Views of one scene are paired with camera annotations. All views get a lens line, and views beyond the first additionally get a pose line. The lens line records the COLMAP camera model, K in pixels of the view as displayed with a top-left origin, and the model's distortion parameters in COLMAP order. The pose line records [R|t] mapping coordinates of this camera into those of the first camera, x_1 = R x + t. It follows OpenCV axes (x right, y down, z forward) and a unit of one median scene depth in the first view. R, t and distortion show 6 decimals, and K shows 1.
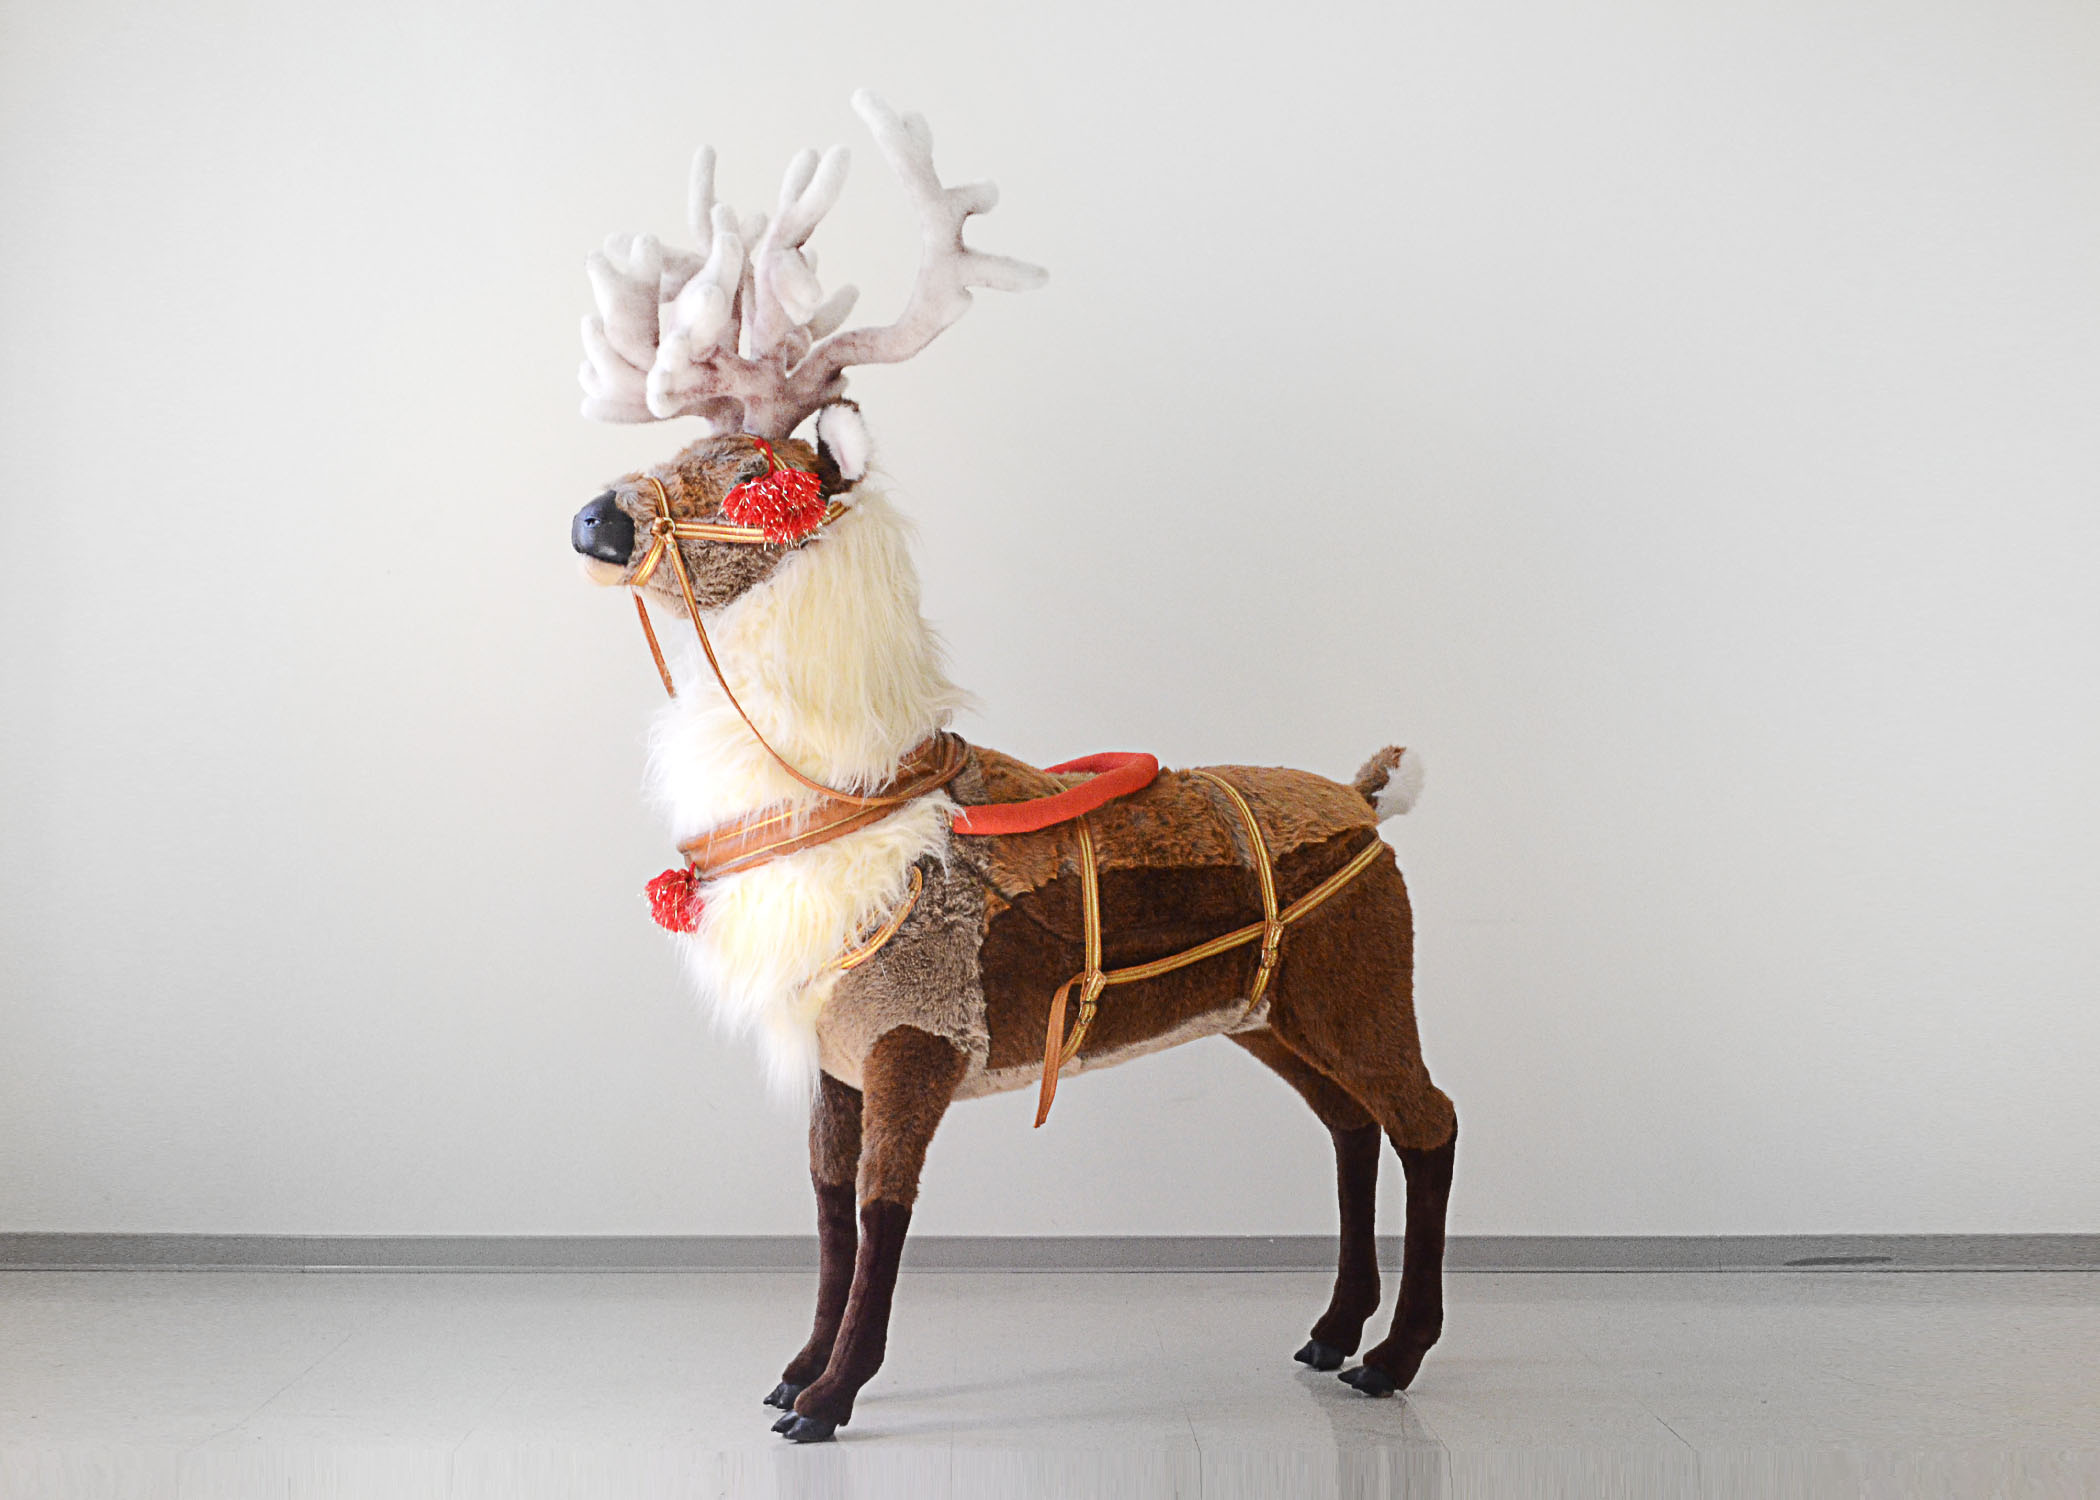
lens RADIAL K [[2861.5, 0, 1027.7], [0, 2861.5, 807.1], [0, 0, 1]] dist [-0.071015, 0.000000]
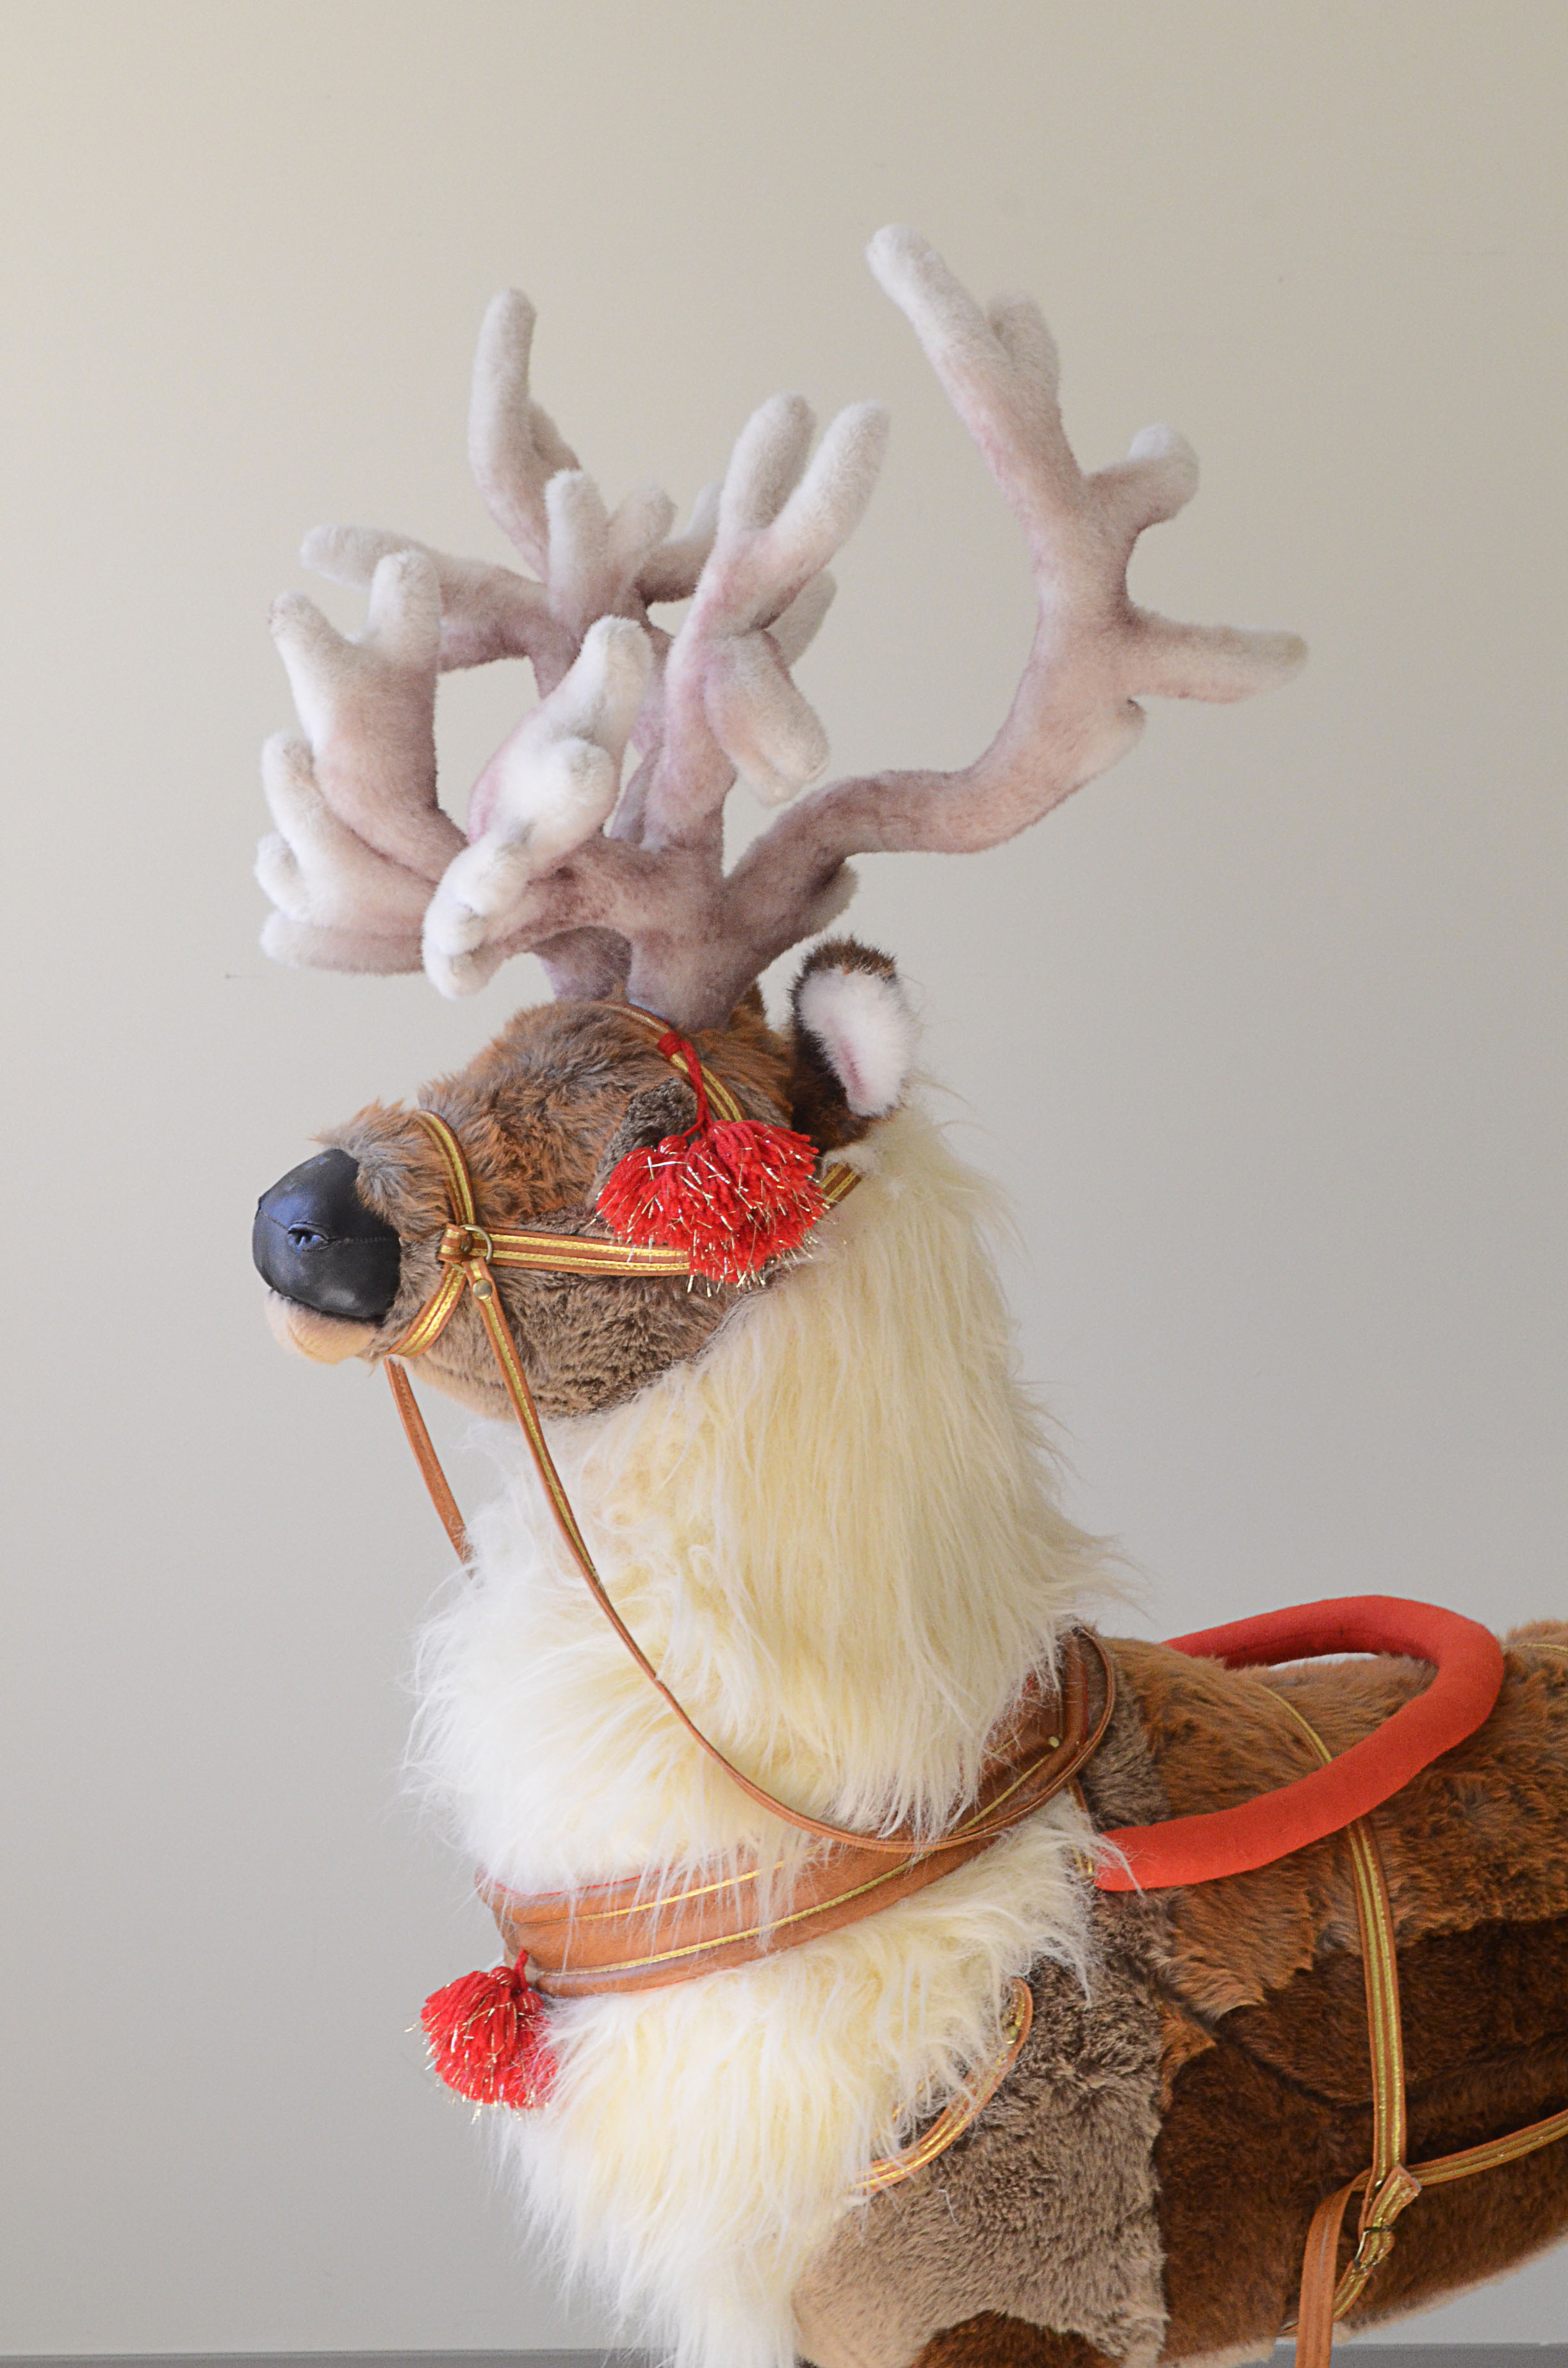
lens RADIAL K [[5334.9, 0, 786.4], [0, 5334.9, 1174.5], [0, 0, 1]] dist [0.022339, 0.000000]
pose [[0.999940, -0.001896, 0.010804, -0.085000], [0.000977, 0.996430, 0.084417, -0.178122], [-0.010925, -0.084402, 0.996372, 0.161005]]
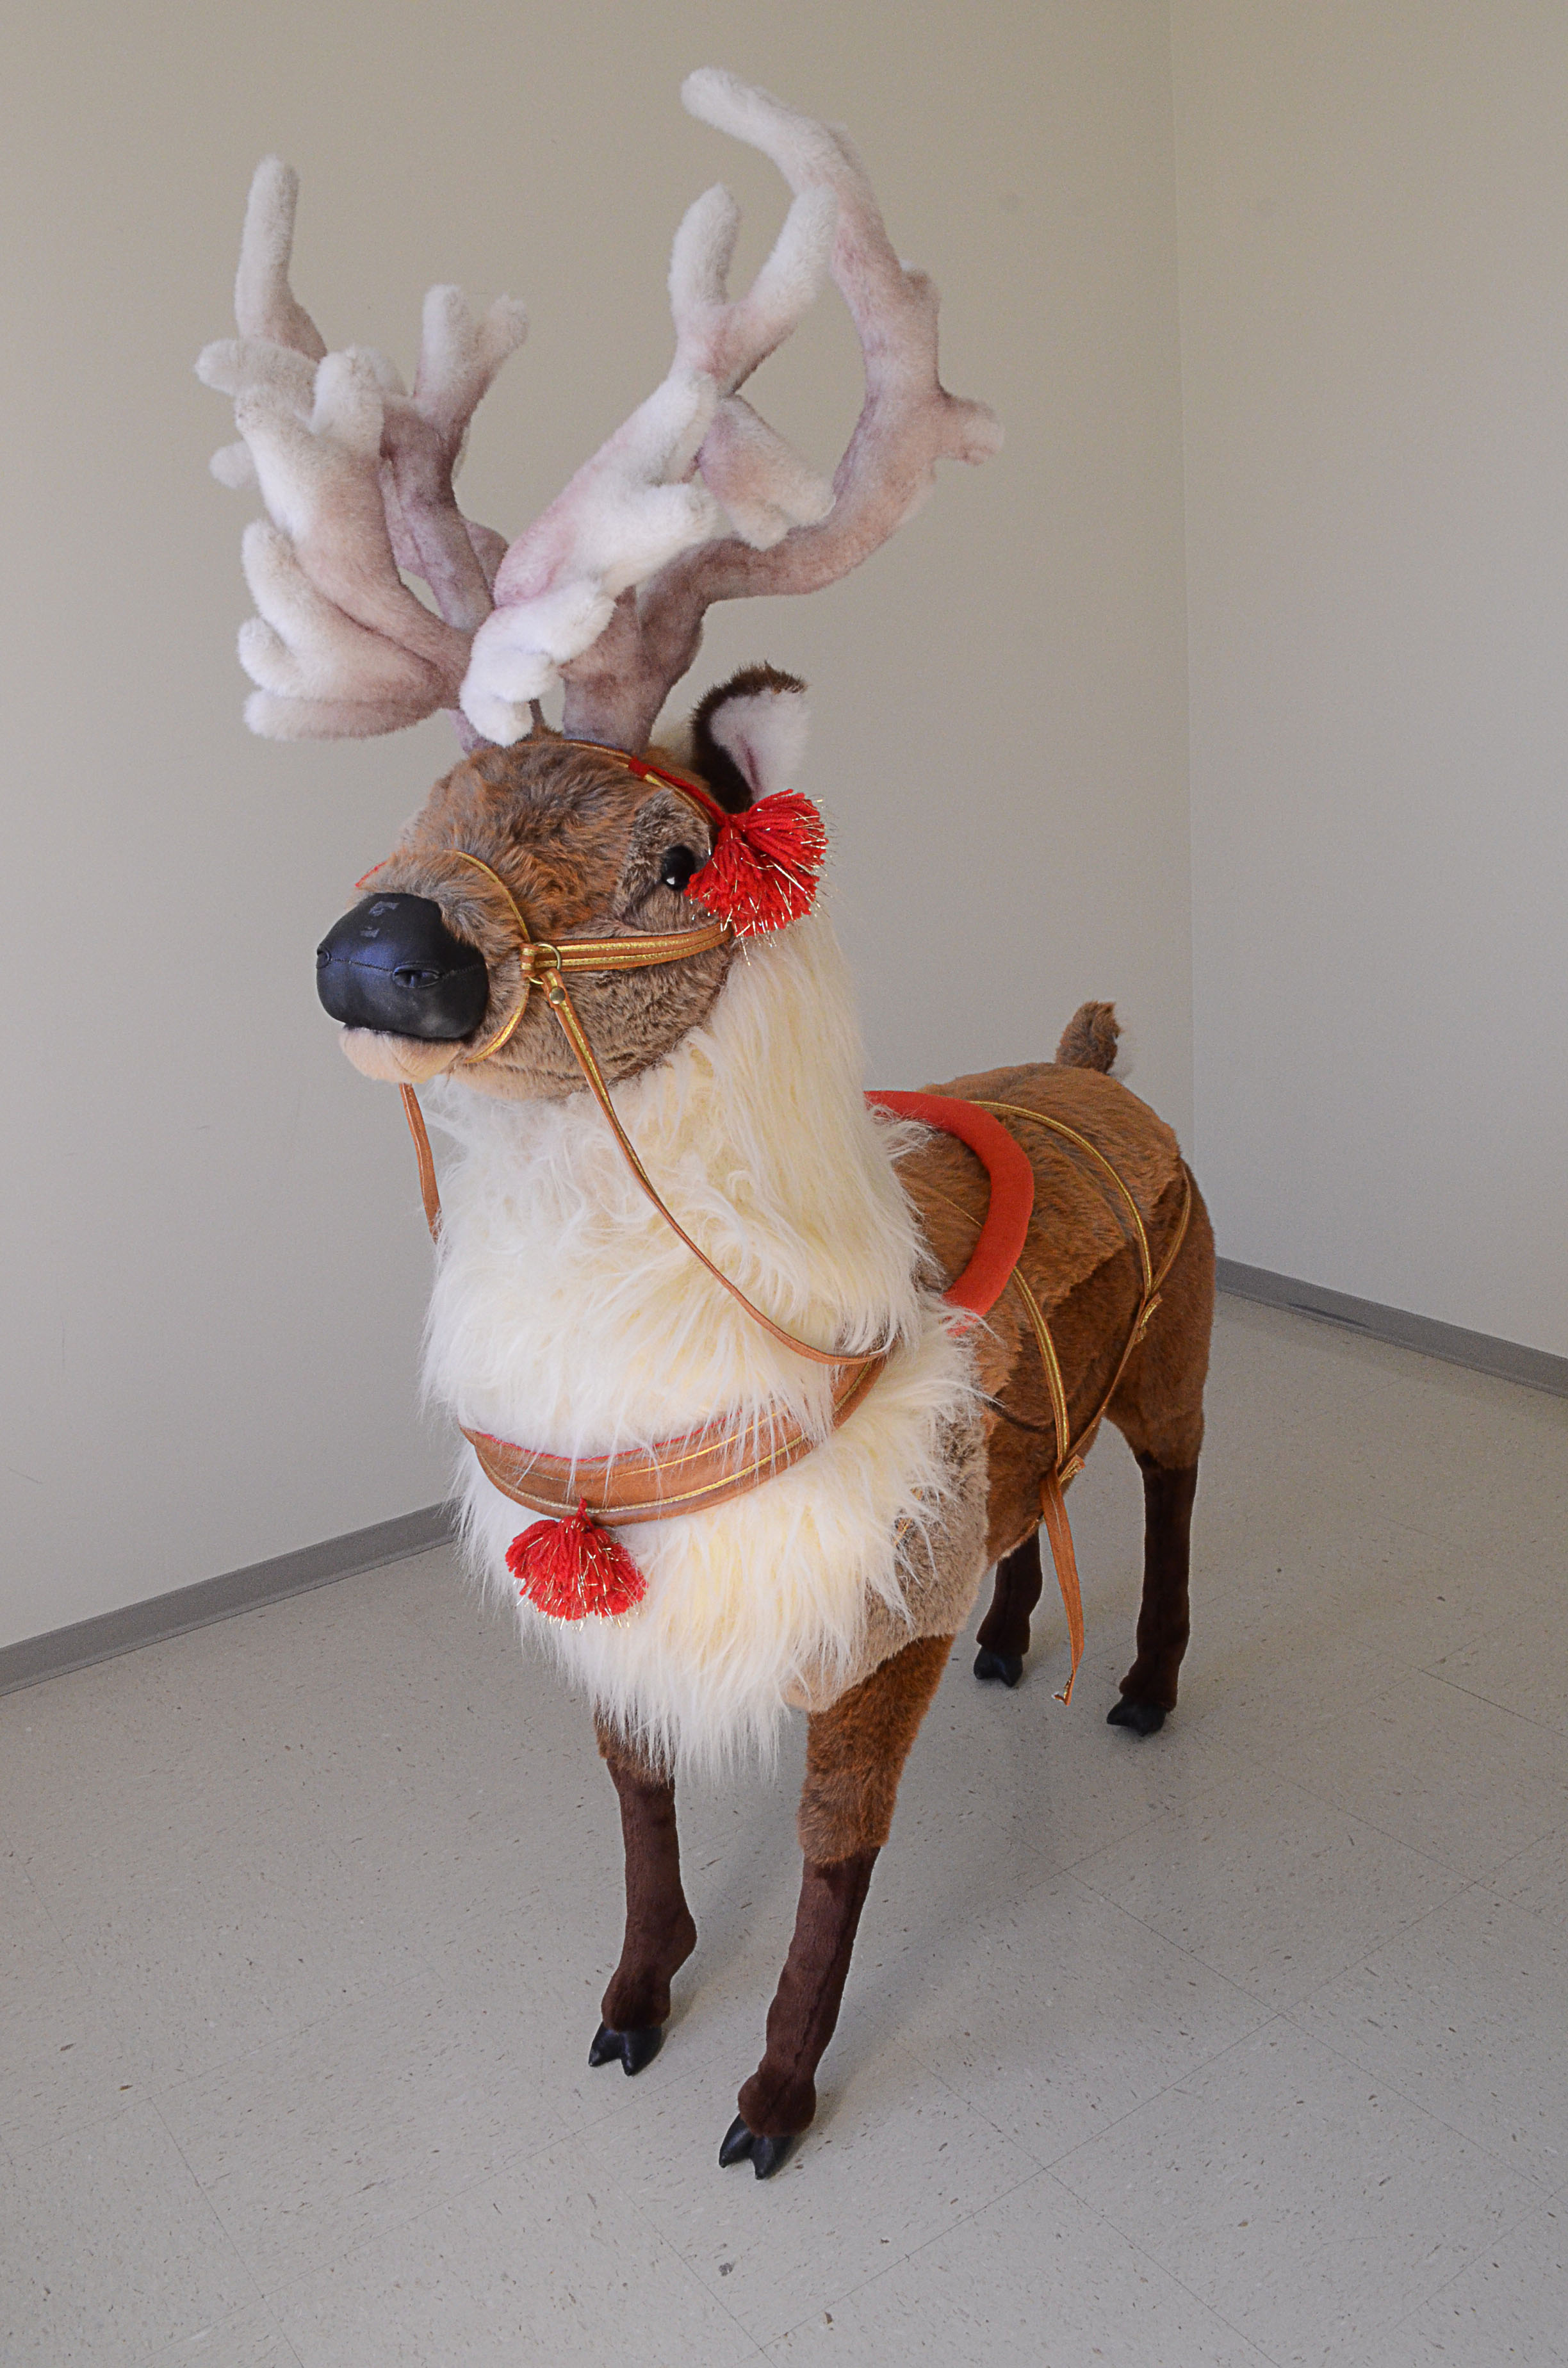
lens RADIAL K [[1938.0, 0, 773.6], [0, 1938.0, 1182.0], [0, 0, 1]] dist [-0.085444, 0.004605]
pose [[0.825529, -0.216932, 0.521002, -0.280753], [0.072702, 0.956359, 0.283007, -0.154065], [-0.559658, -0.195752, 0.805273, 0.678086]]
